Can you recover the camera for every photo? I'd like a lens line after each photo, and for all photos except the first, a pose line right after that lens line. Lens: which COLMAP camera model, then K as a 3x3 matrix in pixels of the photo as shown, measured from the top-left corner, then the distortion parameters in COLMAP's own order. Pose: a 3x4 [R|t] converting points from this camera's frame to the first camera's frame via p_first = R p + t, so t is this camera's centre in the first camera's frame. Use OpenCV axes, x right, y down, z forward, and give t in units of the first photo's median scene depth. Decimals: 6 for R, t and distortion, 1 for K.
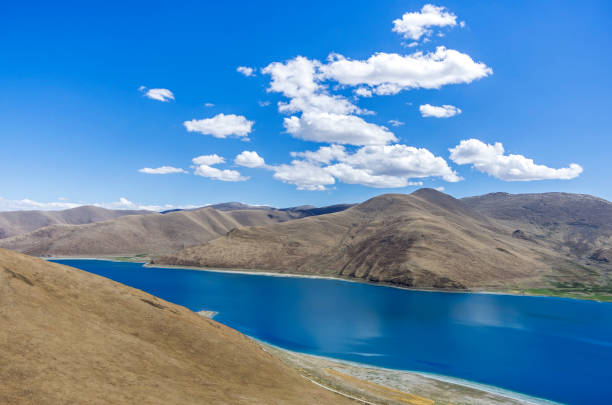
lens RADIAL K [[497.7, 0, 299.7], [0, 497.7, 202.1], [0, 0, 1]] dist [0.022244, -0.015606]
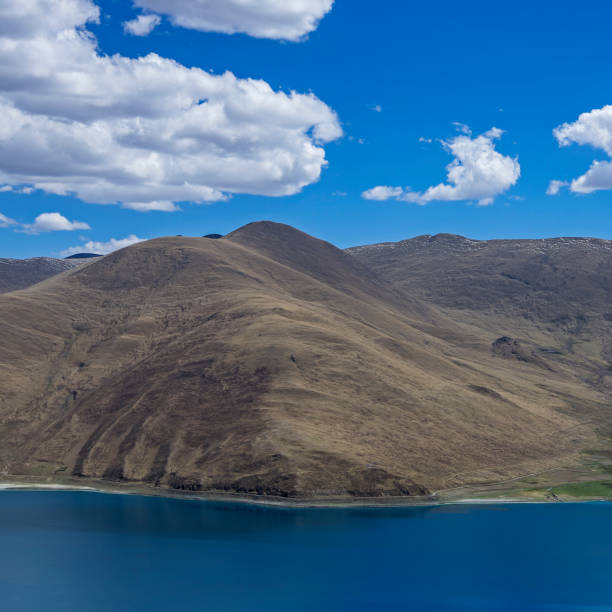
lens RADIAL K [[1483.9, 0, 464.7], [0, 1483.9, 305.9], [0, 0, 1]] dist [-0.026467, 0.153211]
pose [[0.910617, -0.005160, 0.413219, -0.087314], [-0.011261, 0.999241, 0.037295, -0.013528], [-0.413098, -0.038615, 0.909868, -0.051204]]
